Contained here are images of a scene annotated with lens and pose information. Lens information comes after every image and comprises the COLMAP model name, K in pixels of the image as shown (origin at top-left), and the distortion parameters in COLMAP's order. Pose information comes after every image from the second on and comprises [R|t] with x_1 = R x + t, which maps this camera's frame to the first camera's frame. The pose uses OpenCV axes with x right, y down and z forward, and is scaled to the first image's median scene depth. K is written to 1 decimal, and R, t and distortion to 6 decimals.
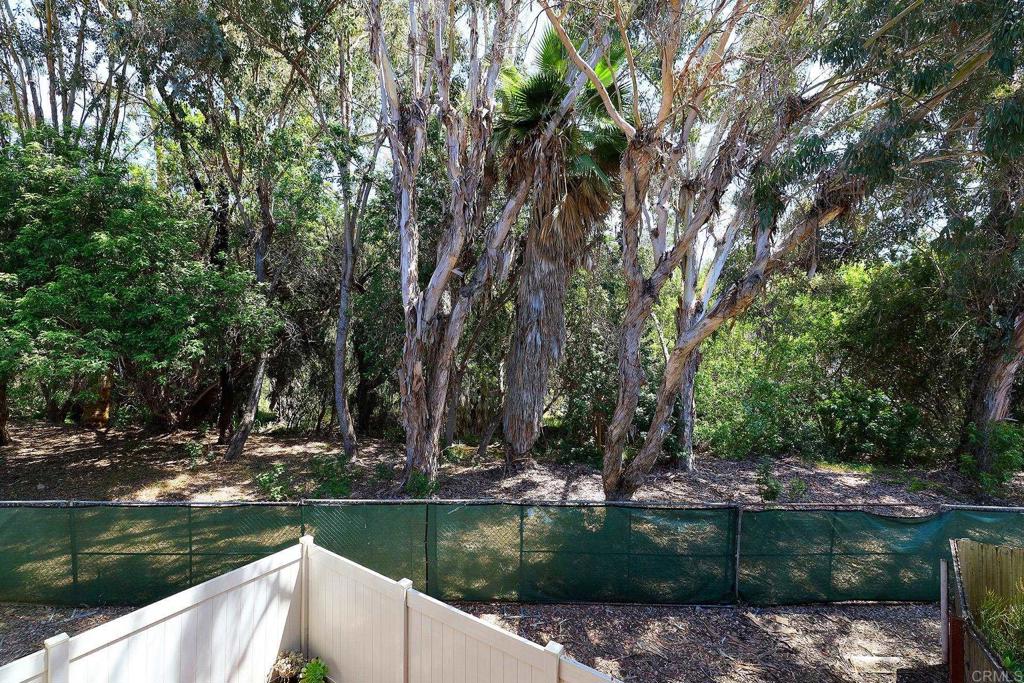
lens RADIAL K [[440.2, 0, 507.5], [0, 440.2, 341.5], [0, 0, 1]] dist [-0.001454, 0.000109]
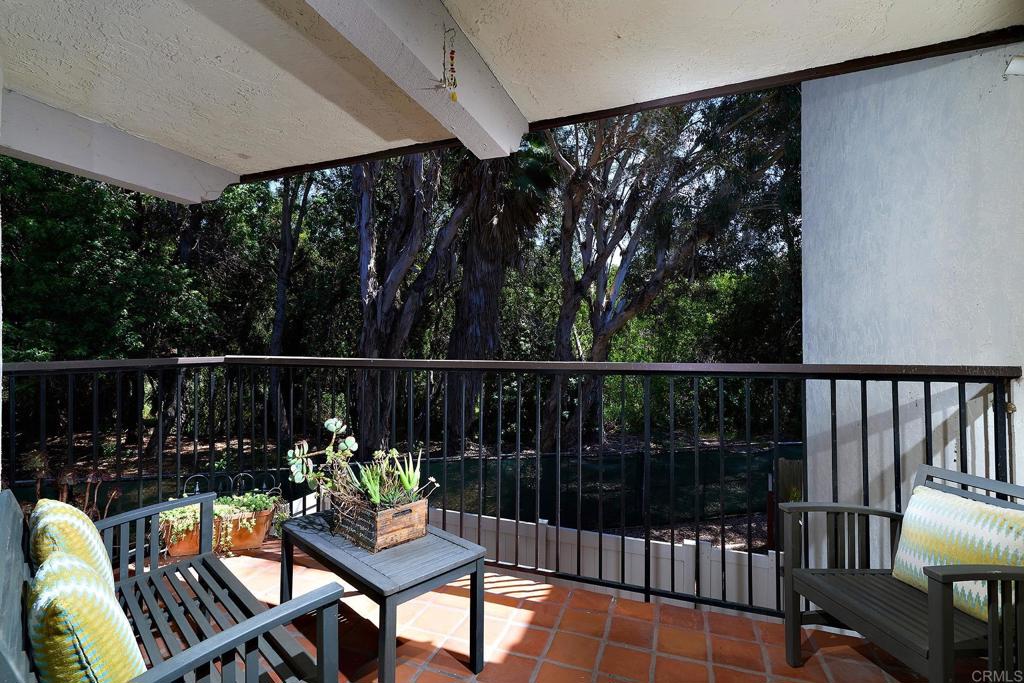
lens RADIAL K [[458.6, 0, 512.0], [0, 458.6, 341.5], [0, 0, 1]] dist [-0.001962, -0.000289]
pose [[0.973702, -0.000652, 0.227824, -0.125540], [0.001175, 0.999997, -0.002158, 0.026338], [-0.227822, 0.002369, 0.973700, -0.184297]]
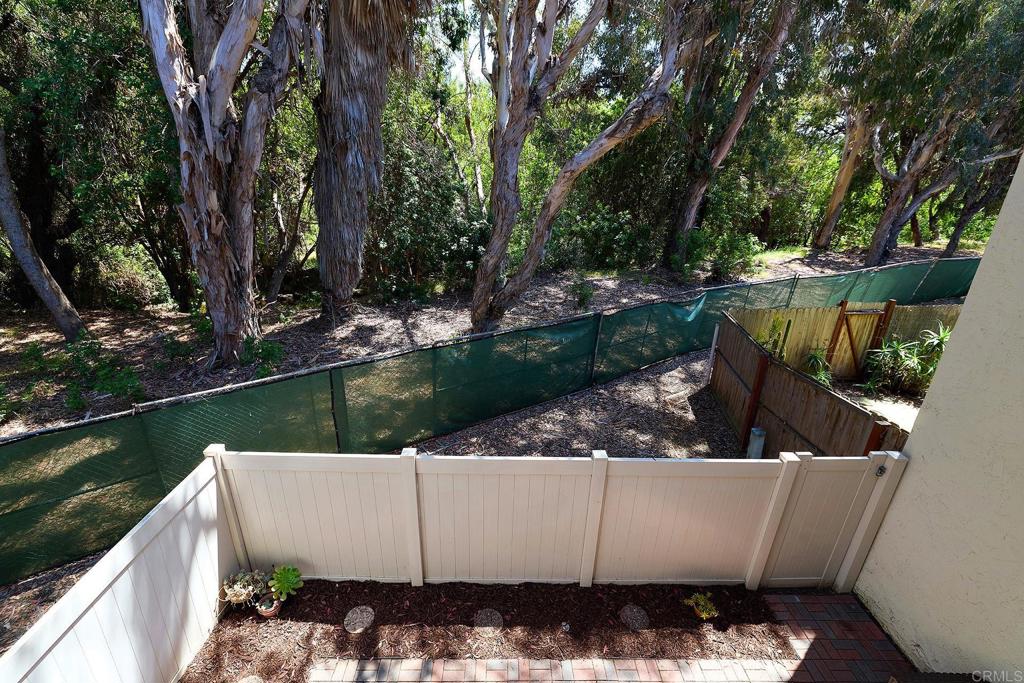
lens RADIAL K [[440.2, 0, 507.5], [0, 440.2, 341.5], [0, 0, 1]] dist [-0.001454, 0.000109]
pose [[0.833757, -0.193089, 0.517268, -0.209714], [-0.008461, 0.932278, 0.361643, 0.011454], [-0.552067, -0.305898, 0.775660, 0.124015]]
